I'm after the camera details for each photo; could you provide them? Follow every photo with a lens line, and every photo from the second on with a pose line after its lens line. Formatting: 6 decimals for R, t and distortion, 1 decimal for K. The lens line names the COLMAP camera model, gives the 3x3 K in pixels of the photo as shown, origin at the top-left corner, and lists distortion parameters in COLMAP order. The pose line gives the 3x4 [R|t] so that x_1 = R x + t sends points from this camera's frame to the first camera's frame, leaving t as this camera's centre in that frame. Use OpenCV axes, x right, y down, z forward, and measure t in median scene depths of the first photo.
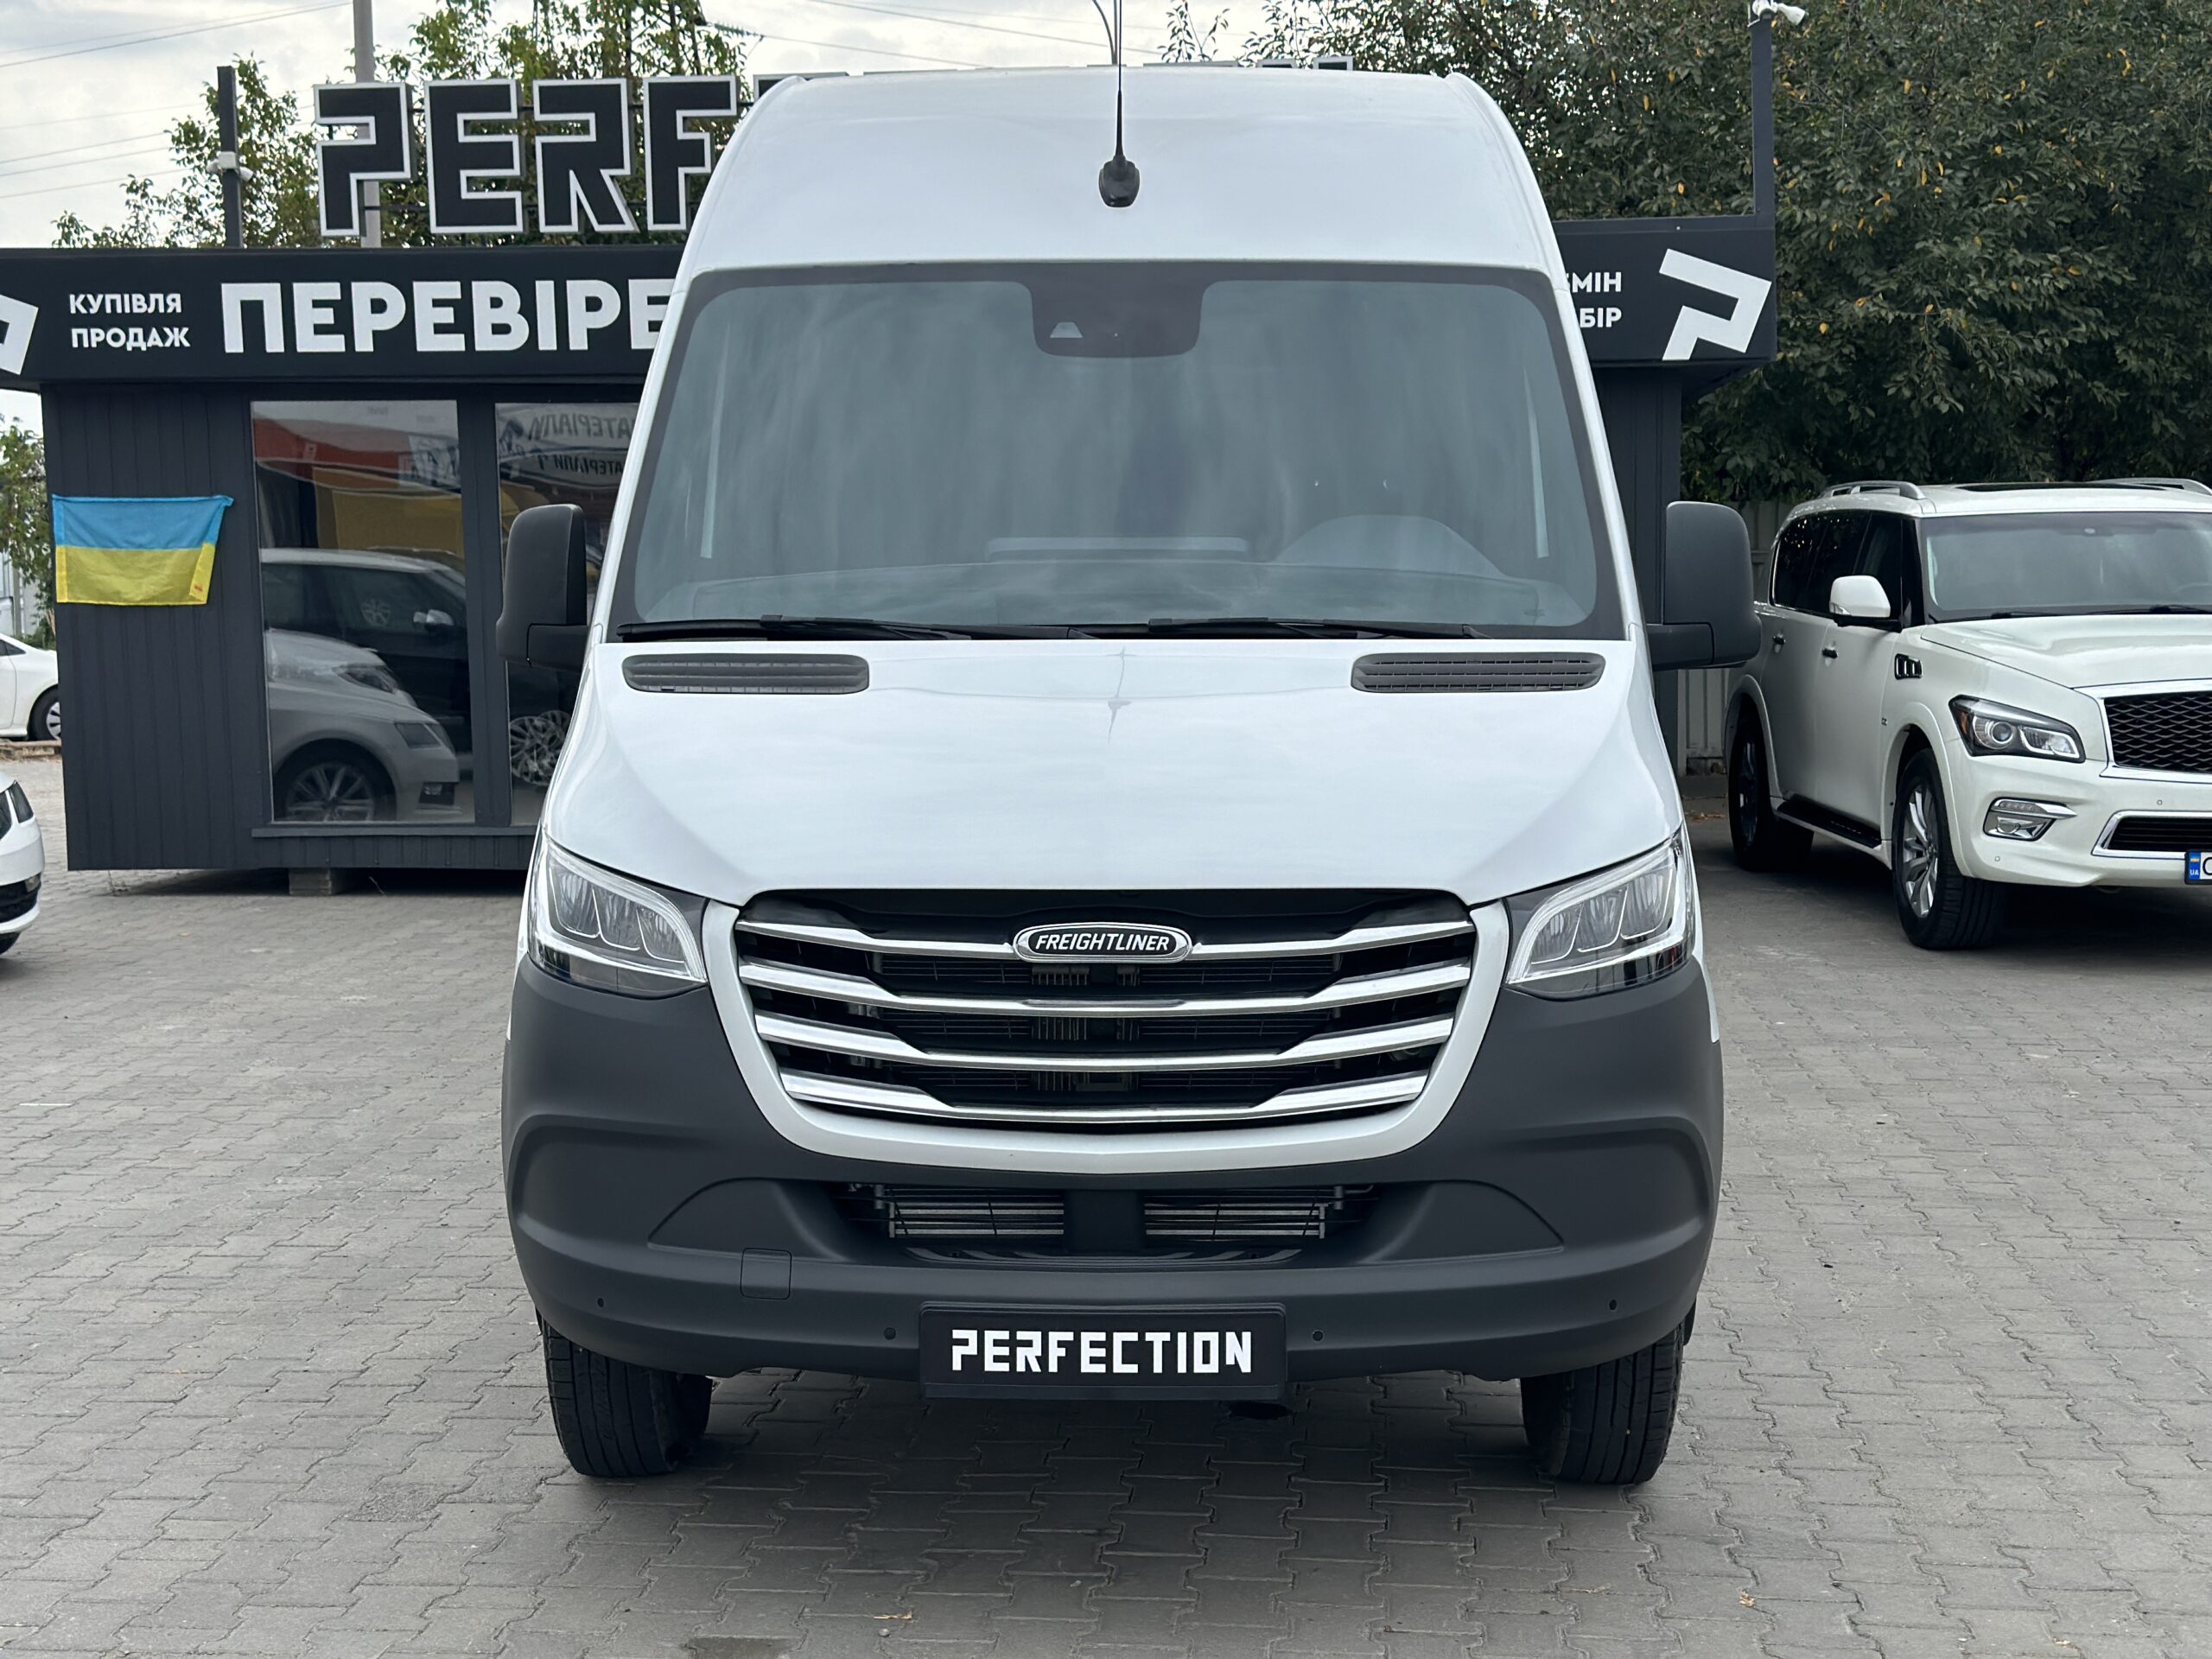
lens RADIAL K [[3122.1, 0, 1114.8], [0, 3122.1, 832.5], [0, 0, 1]] dist [0.127602, 0.046582]
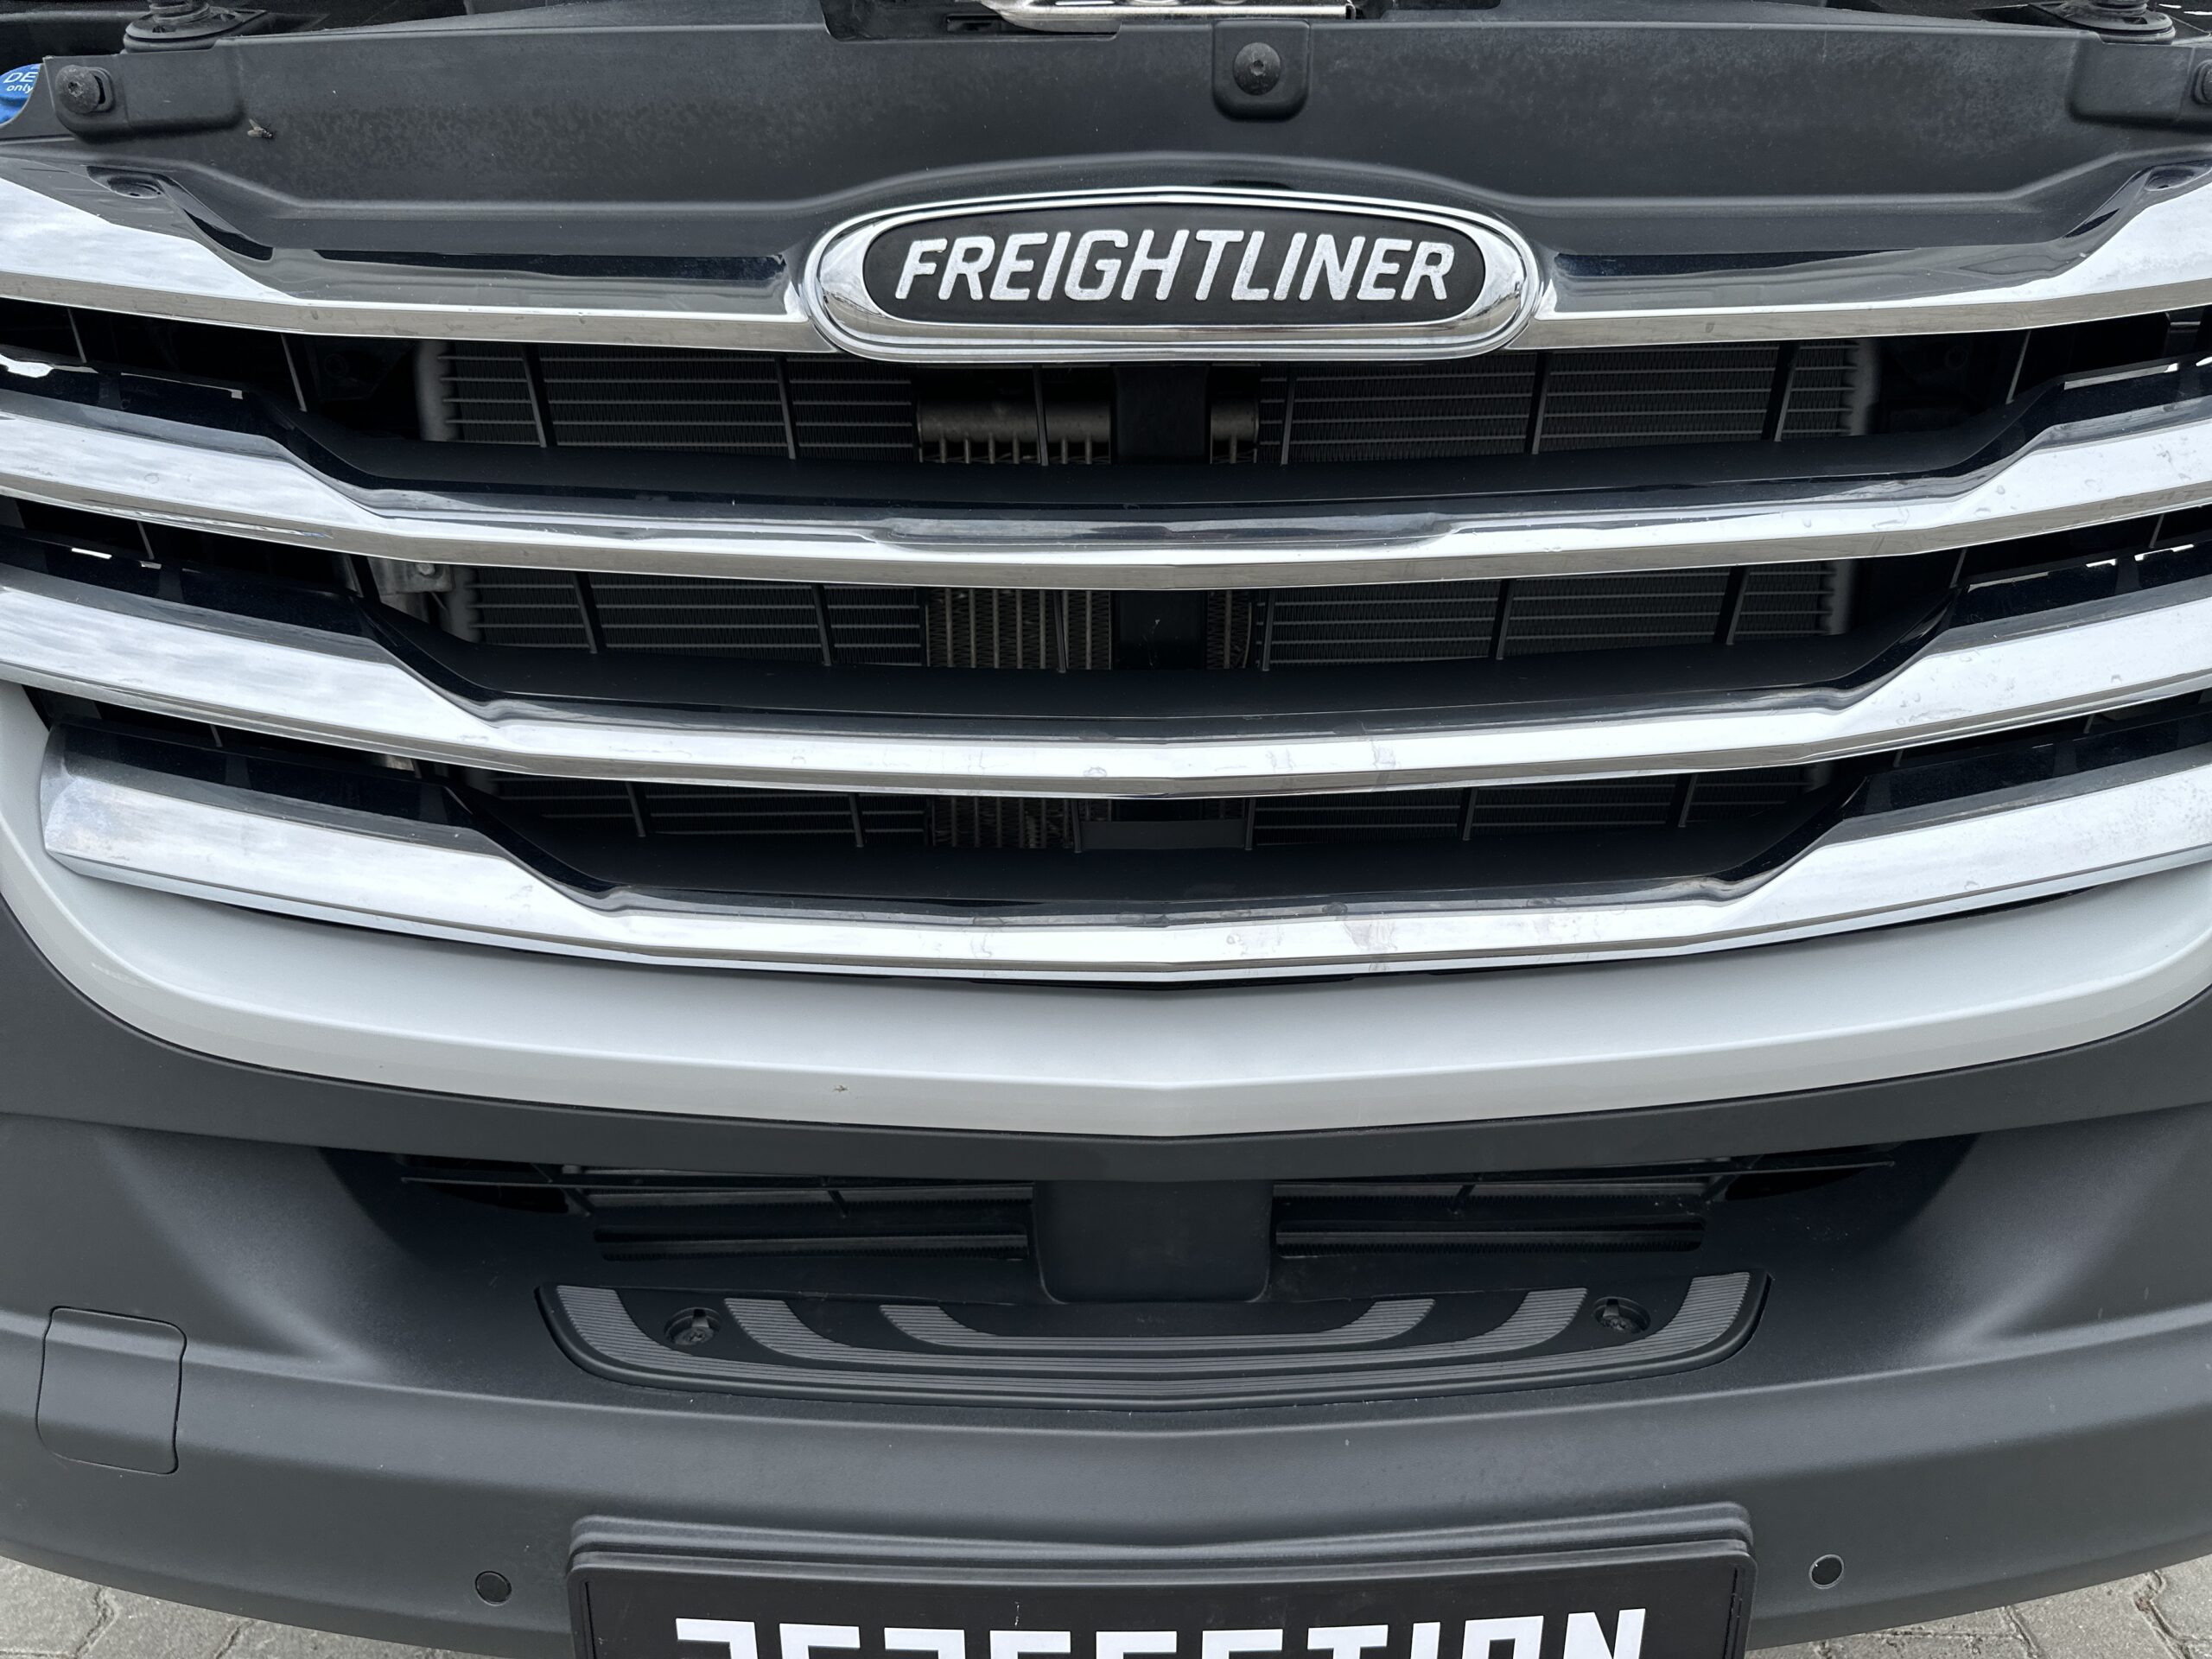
lens RADIAL K [[1561.4, 0, 1104.6], [0, 1561.4, 834.8], [0, 0, 1]] dist [0.046827, -0.056359]
pose [[0.999132, -0.015675, 0.038591, -0.013146], [0.006280, 0.972586, 0.232460, 0.044350], [-0.041177, -0.232016, 0.971840, 0.784975]]
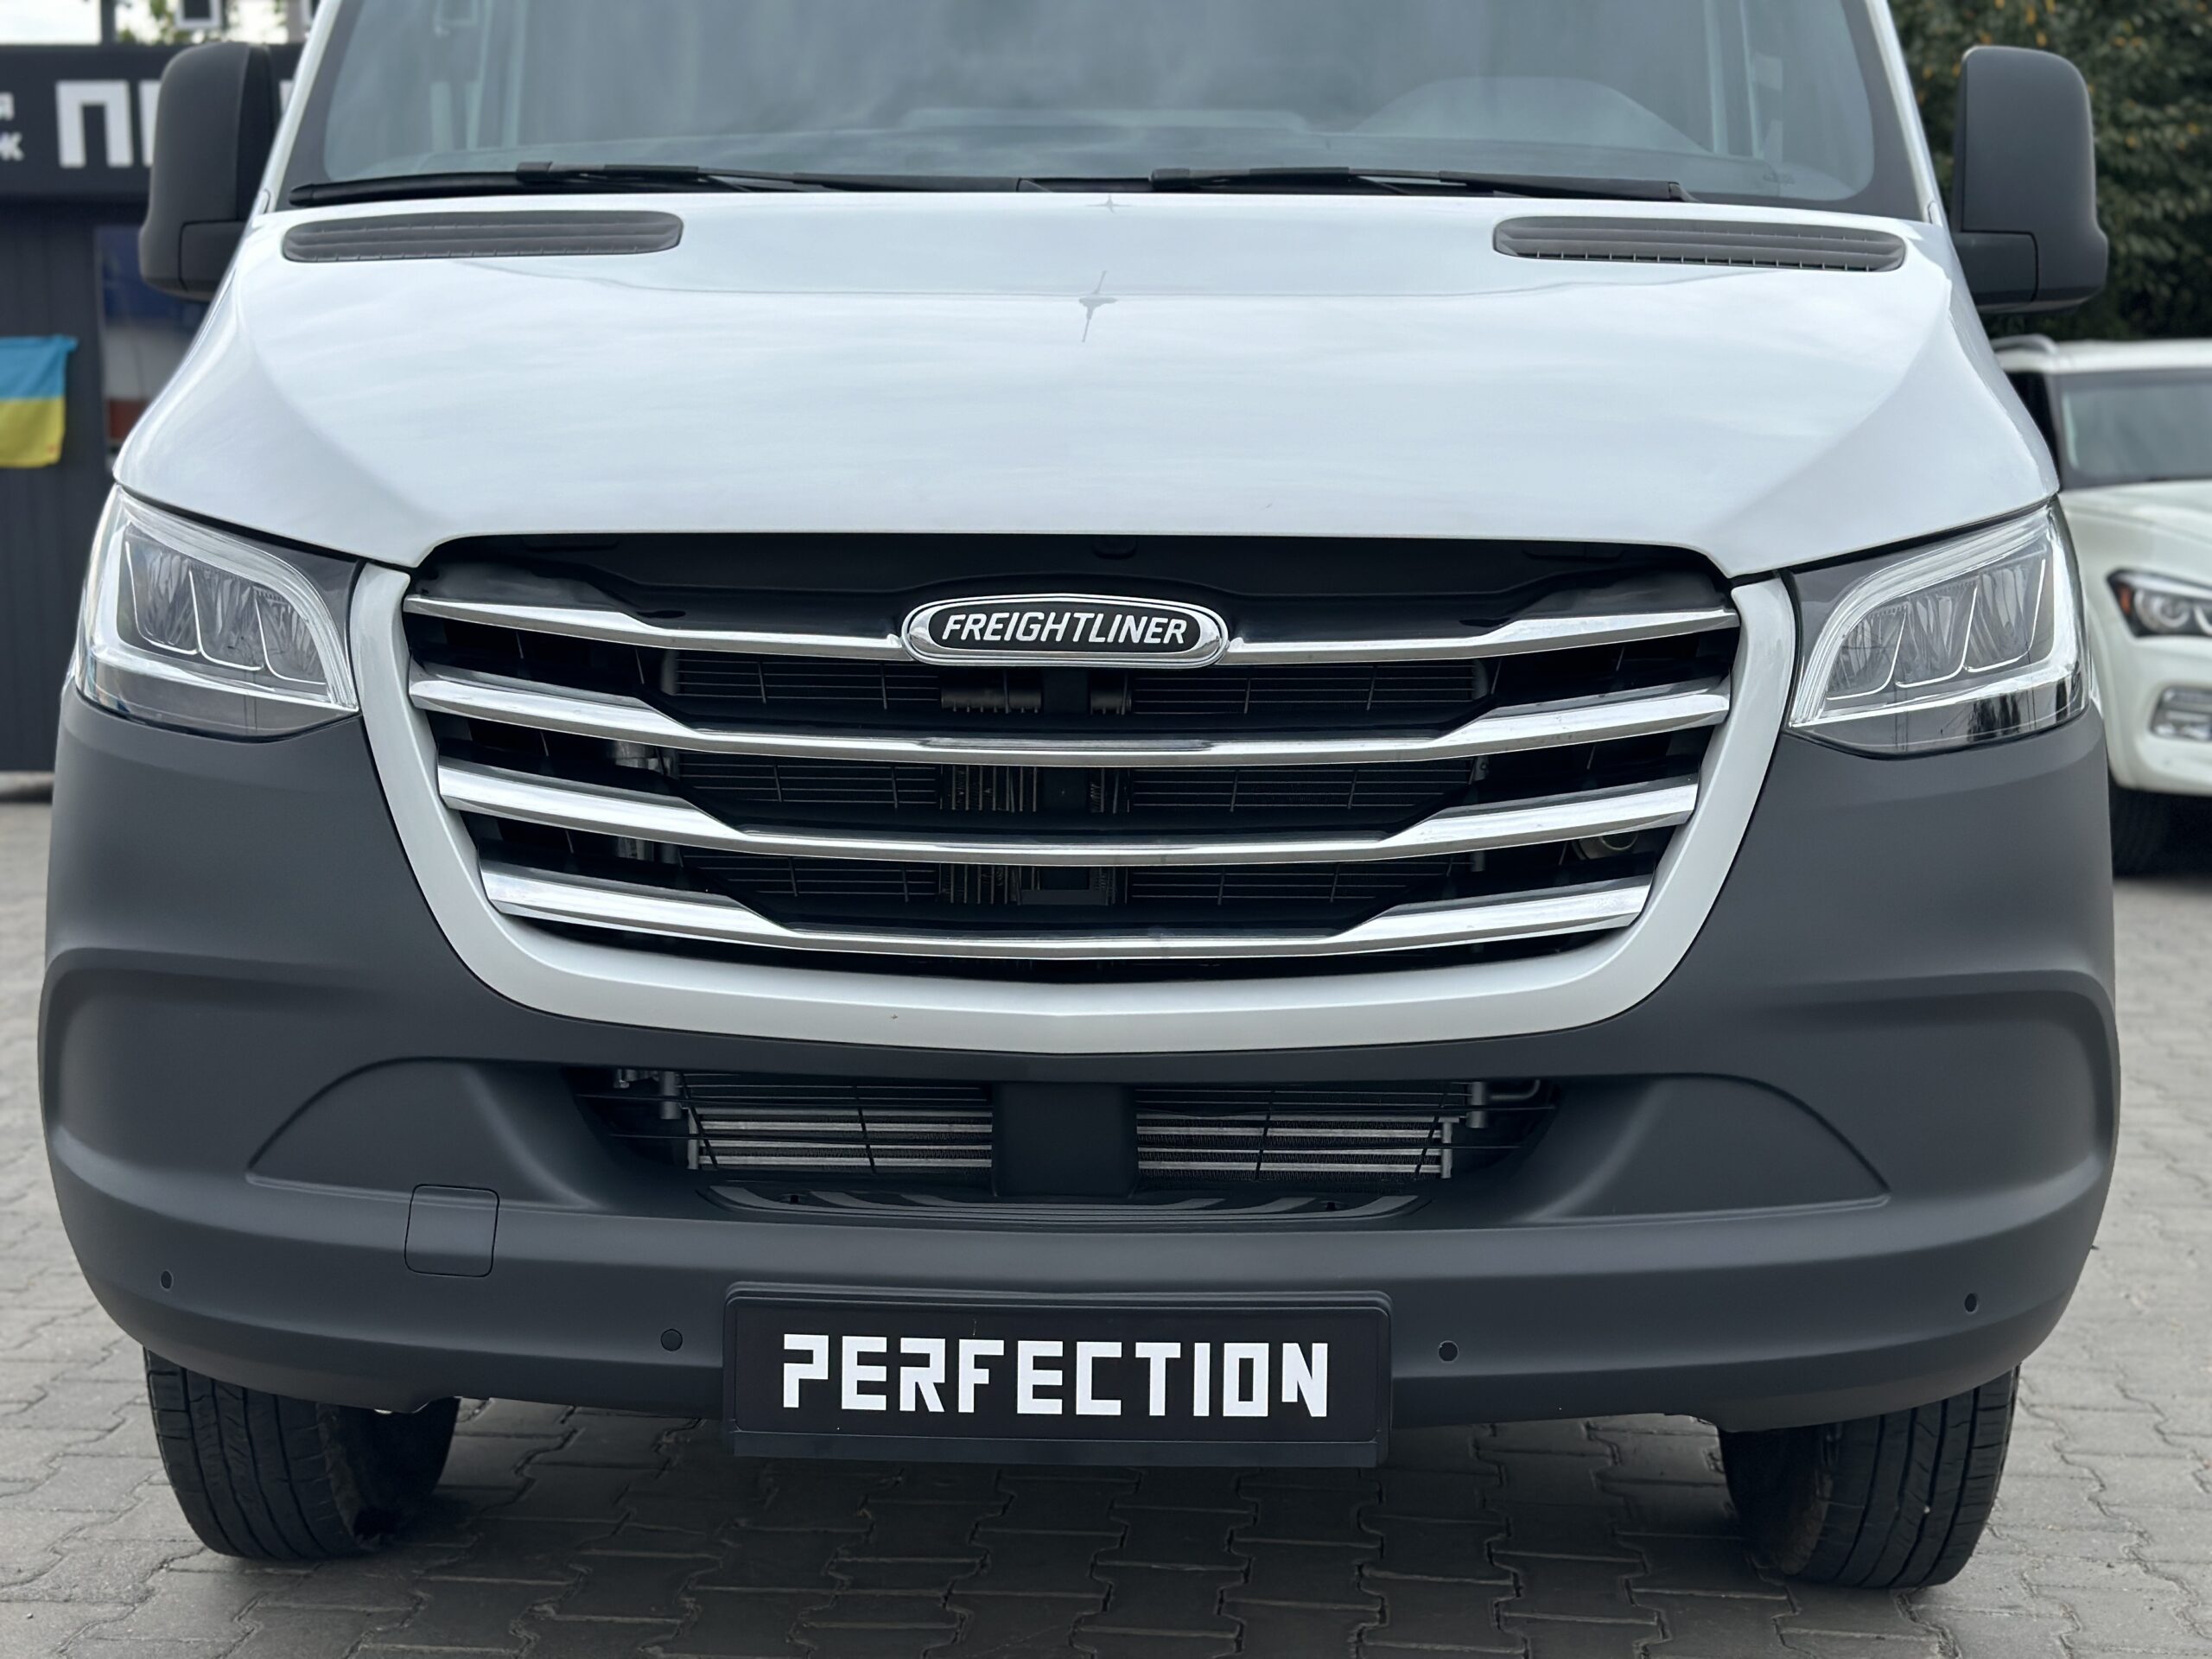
lens RADIAL K [[3140.6, 0, 1113.9], [0, 3140.6, 834.9], [0, 0, 1]] dist [0.132207, -0.131981]
pose [[0.999934, 0.010834, 0.003812, 0.002645], [-0.010857, 0.999923, 0.006080, 0.060925], [-0.003746, -0.006121, 0.999974, 0.405328]]
